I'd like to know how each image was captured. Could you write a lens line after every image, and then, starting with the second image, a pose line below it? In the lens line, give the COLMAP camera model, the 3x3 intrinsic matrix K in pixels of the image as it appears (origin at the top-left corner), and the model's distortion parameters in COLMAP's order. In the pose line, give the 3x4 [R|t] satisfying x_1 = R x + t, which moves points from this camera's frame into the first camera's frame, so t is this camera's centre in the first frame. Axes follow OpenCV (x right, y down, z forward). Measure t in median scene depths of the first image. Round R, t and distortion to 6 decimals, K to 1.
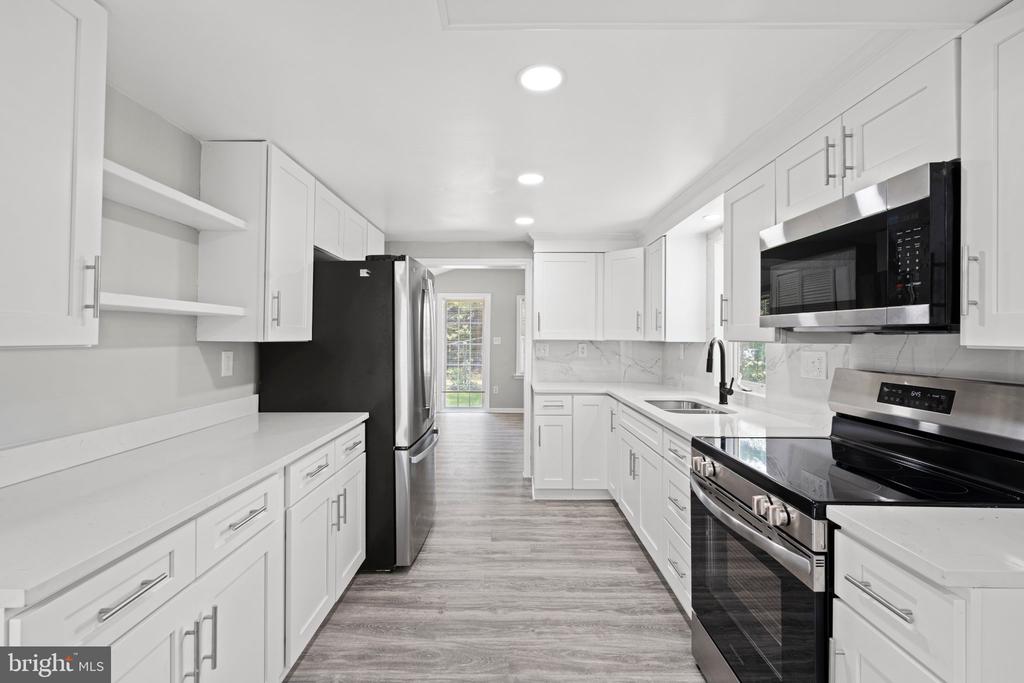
lens RADIAL K [[452.2, 0, 513.7], [0, 452.2, 344.4], [0, 0, 1]] dist [-0.003574, -0.000457]
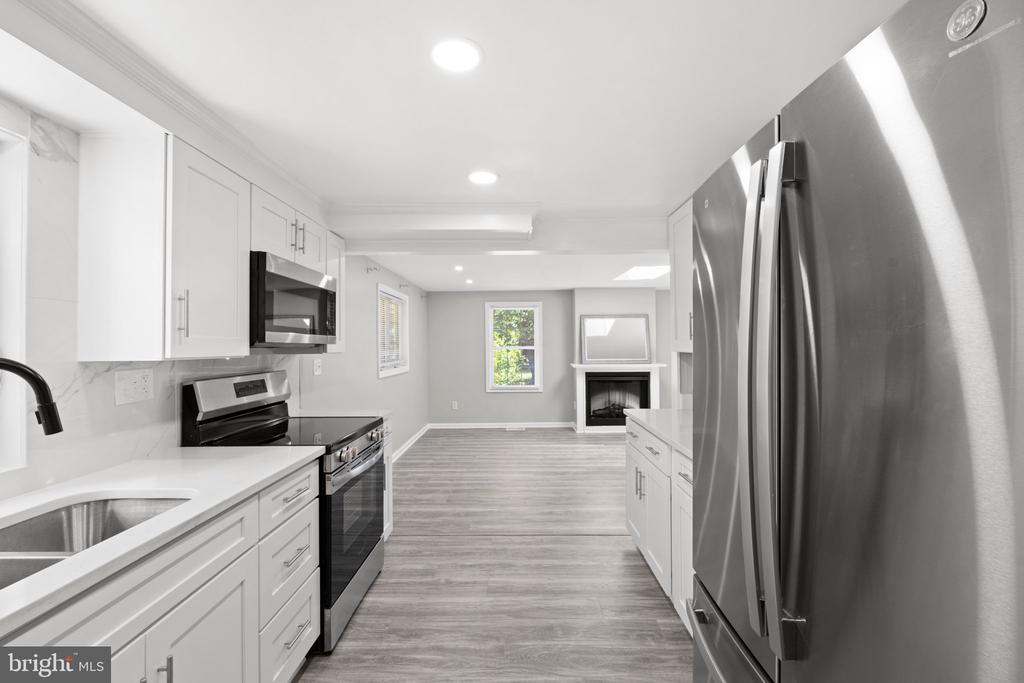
lens RADIAL K [[452.9, 0, 507.8], [0, 452.9, 336.9], [0, 0, 1]] dist [-0.000909, 0.000218]
pose [[-0.999652, 0.003228, 0.026168, -0.040198], [0.003254, 0.999994, 0.000950, -0.039736], [-0.026165, 0.001034, -0.999657, 1.677145]]
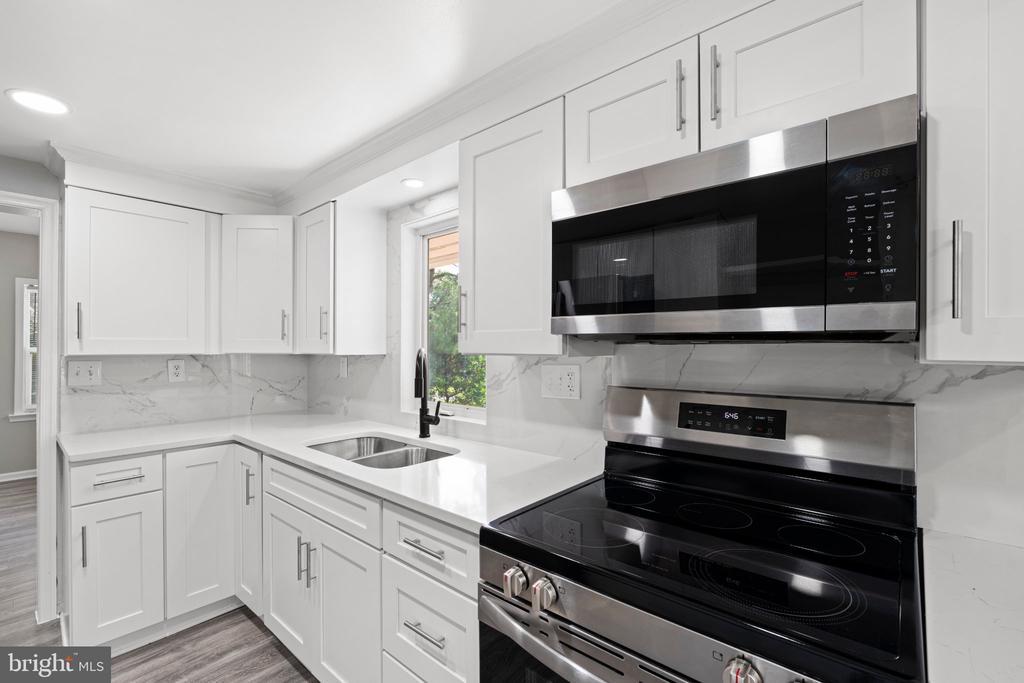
lens RADIAL K [[452.2, 0, 513.7], [0, 452.2, 344.4], [0, 0, 1]] dist [-0.003574, -0.000457]
pose [[0.664436, -0.002727, 0.747340, 0.001348], [0.018474, 0.999748, -0.012777, -0.012138], [-0.747117, 0.022295, 0.664319, 0.482712]]
